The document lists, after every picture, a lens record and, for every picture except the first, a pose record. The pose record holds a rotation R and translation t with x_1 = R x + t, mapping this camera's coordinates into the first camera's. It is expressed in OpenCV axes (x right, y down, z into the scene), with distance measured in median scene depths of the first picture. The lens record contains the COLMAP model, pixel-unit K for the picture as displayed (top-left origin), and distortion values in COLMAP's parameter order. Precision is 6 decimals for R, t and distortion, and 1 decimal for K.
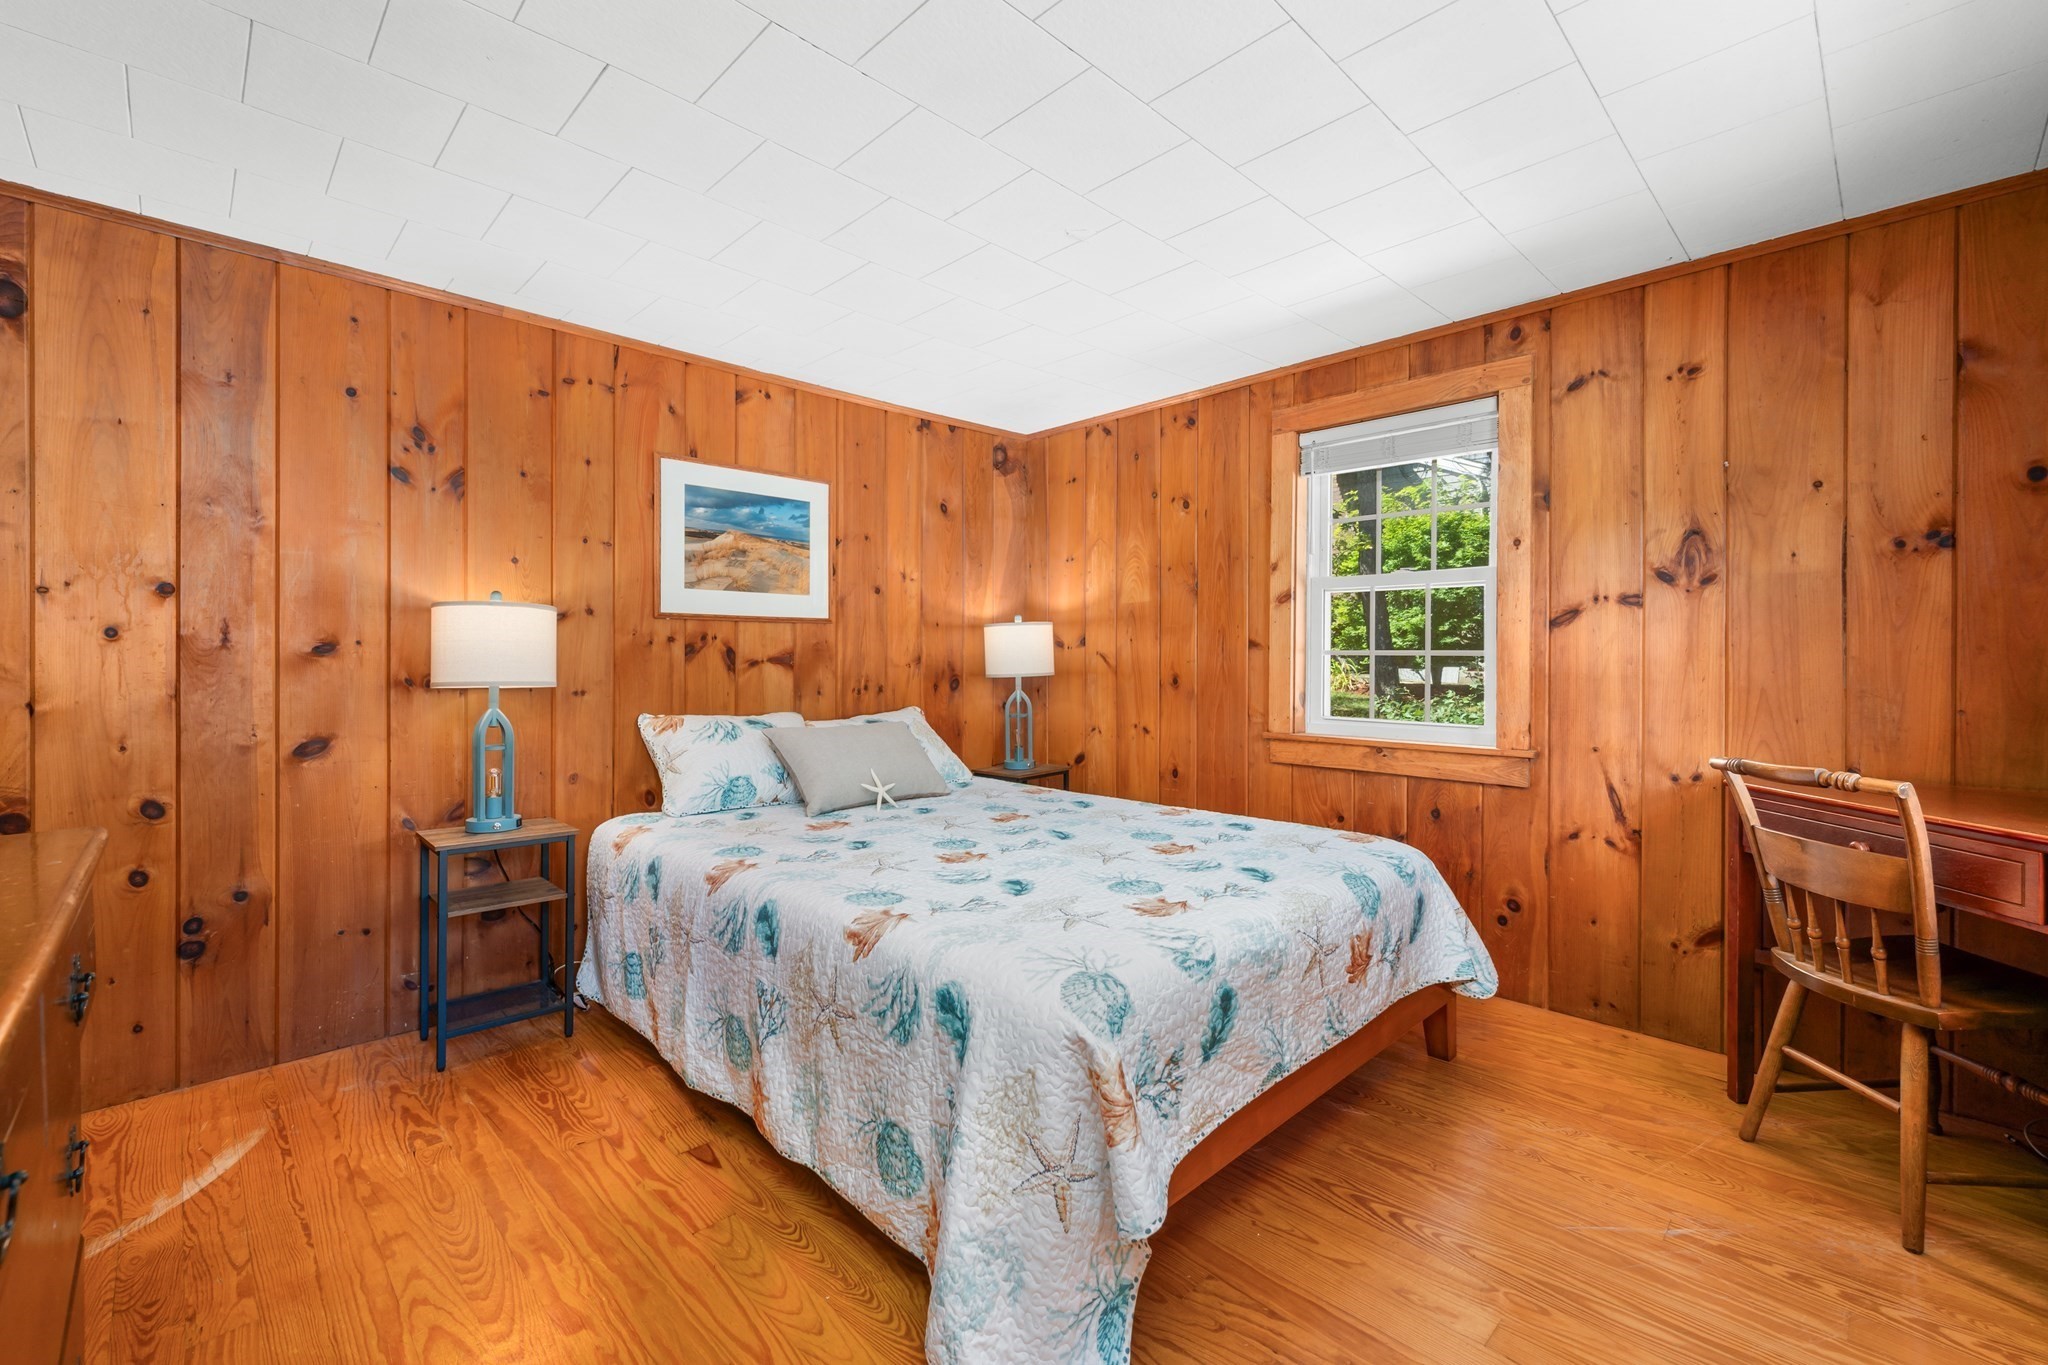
lens RADIAL K [[858.7, 0, 1026.1], [0, 858.7, 663.5], [0, 0, 1]] dist [-0.000497, 0.000017]
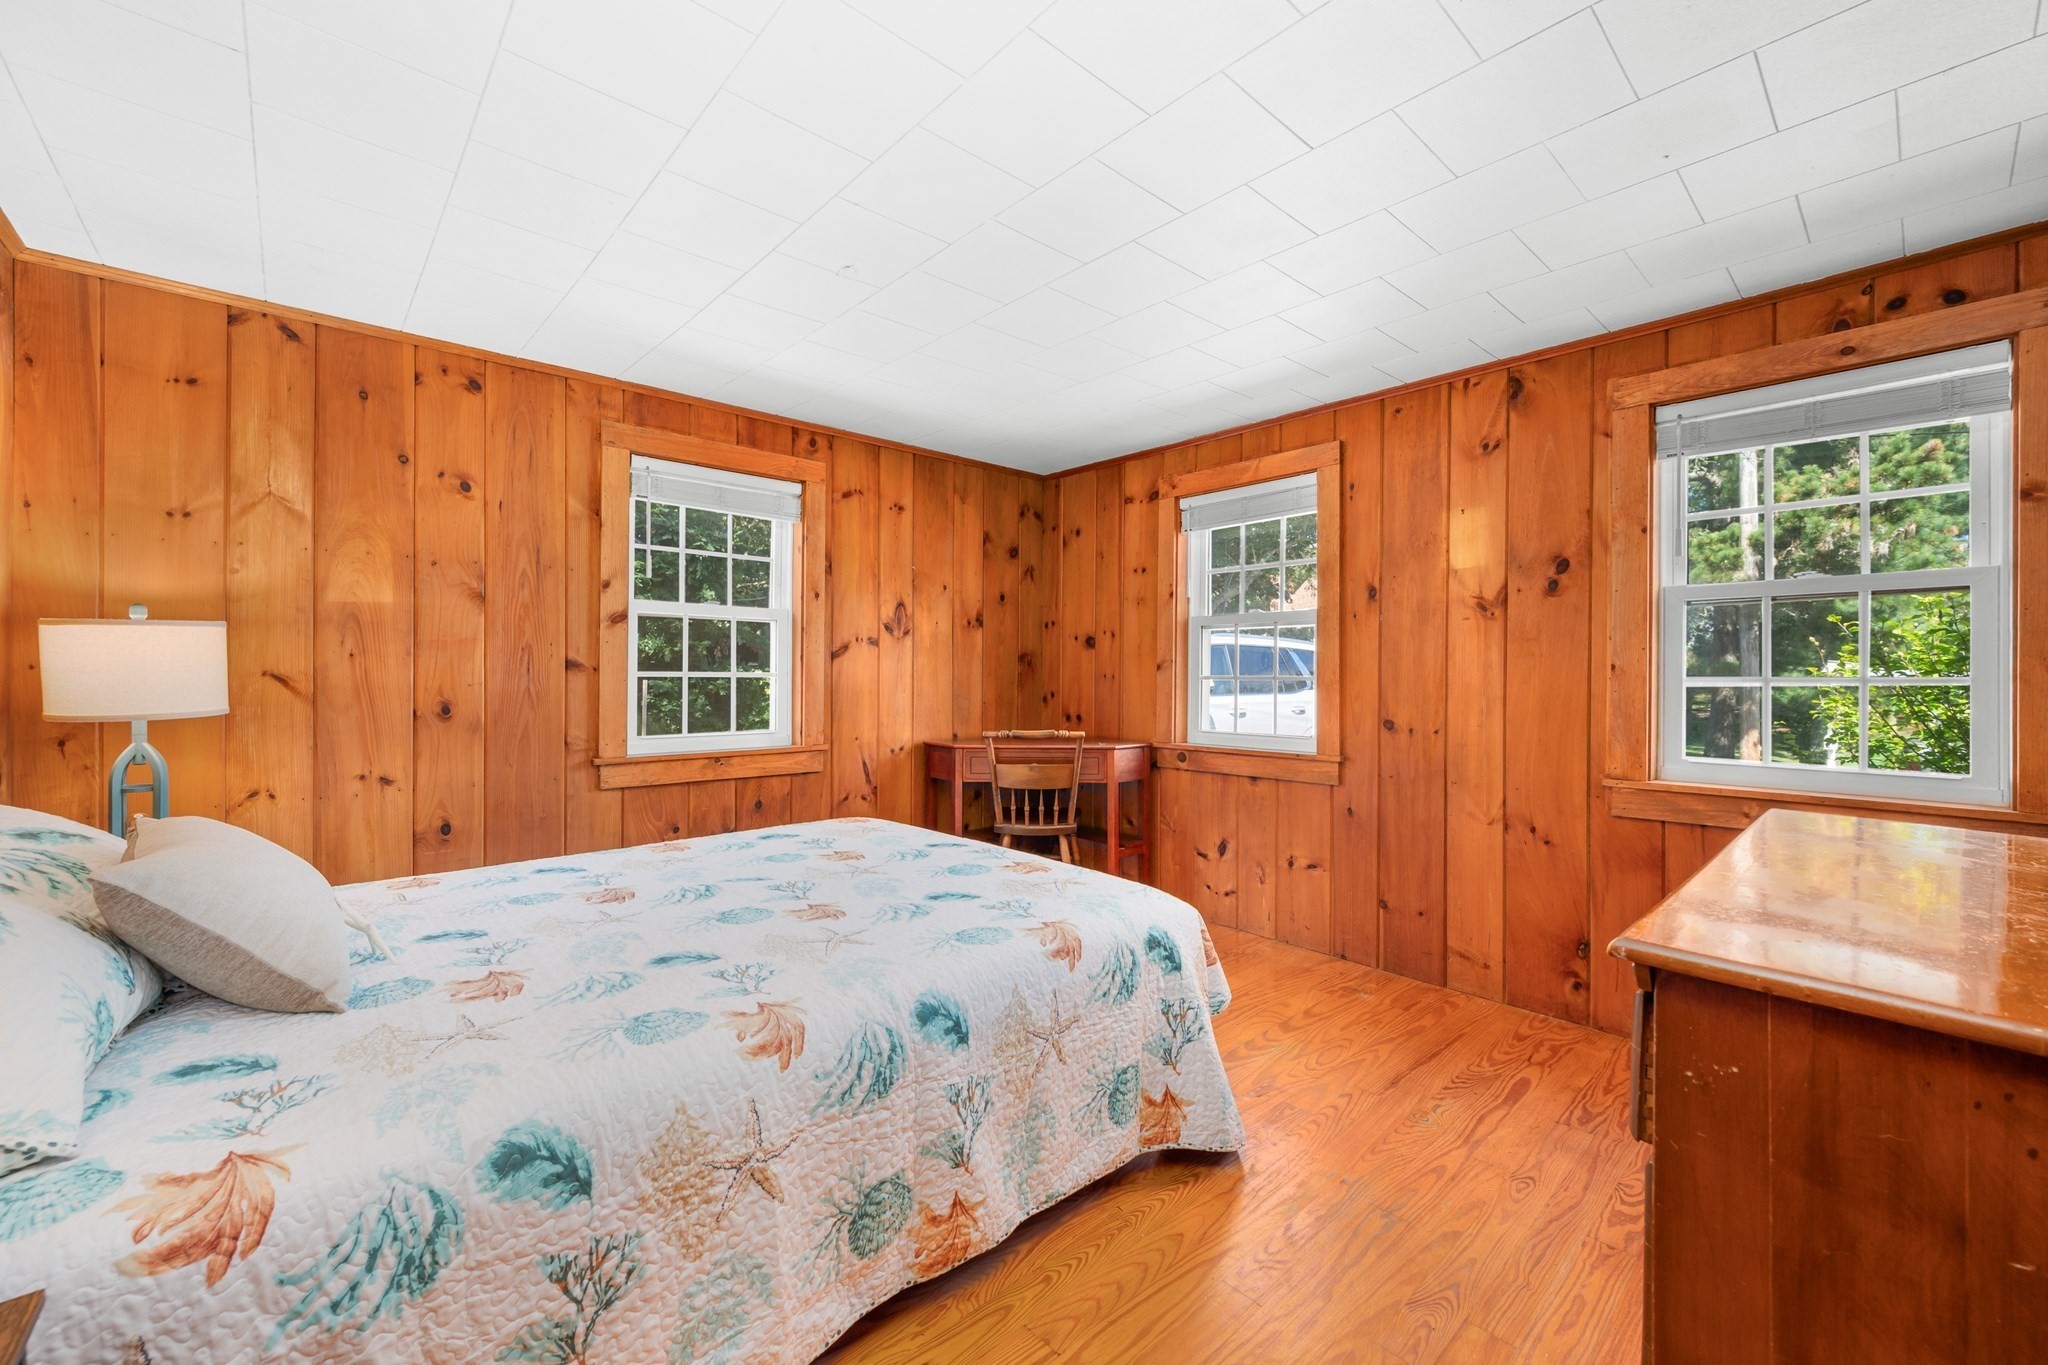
lens RADIAL K [[818.9, 0, 1027.7], [0, 818.9, 679.0], [0, 0, 1]] dist [-0.003317, 0.000140]
pose [[0.048018, -0.010669, 0.998789, -0.732415], [0.002835, 0.999940, 0.010545, -0.019104], [-0.998842, 0.002325, 0.048046, 0.599323]]
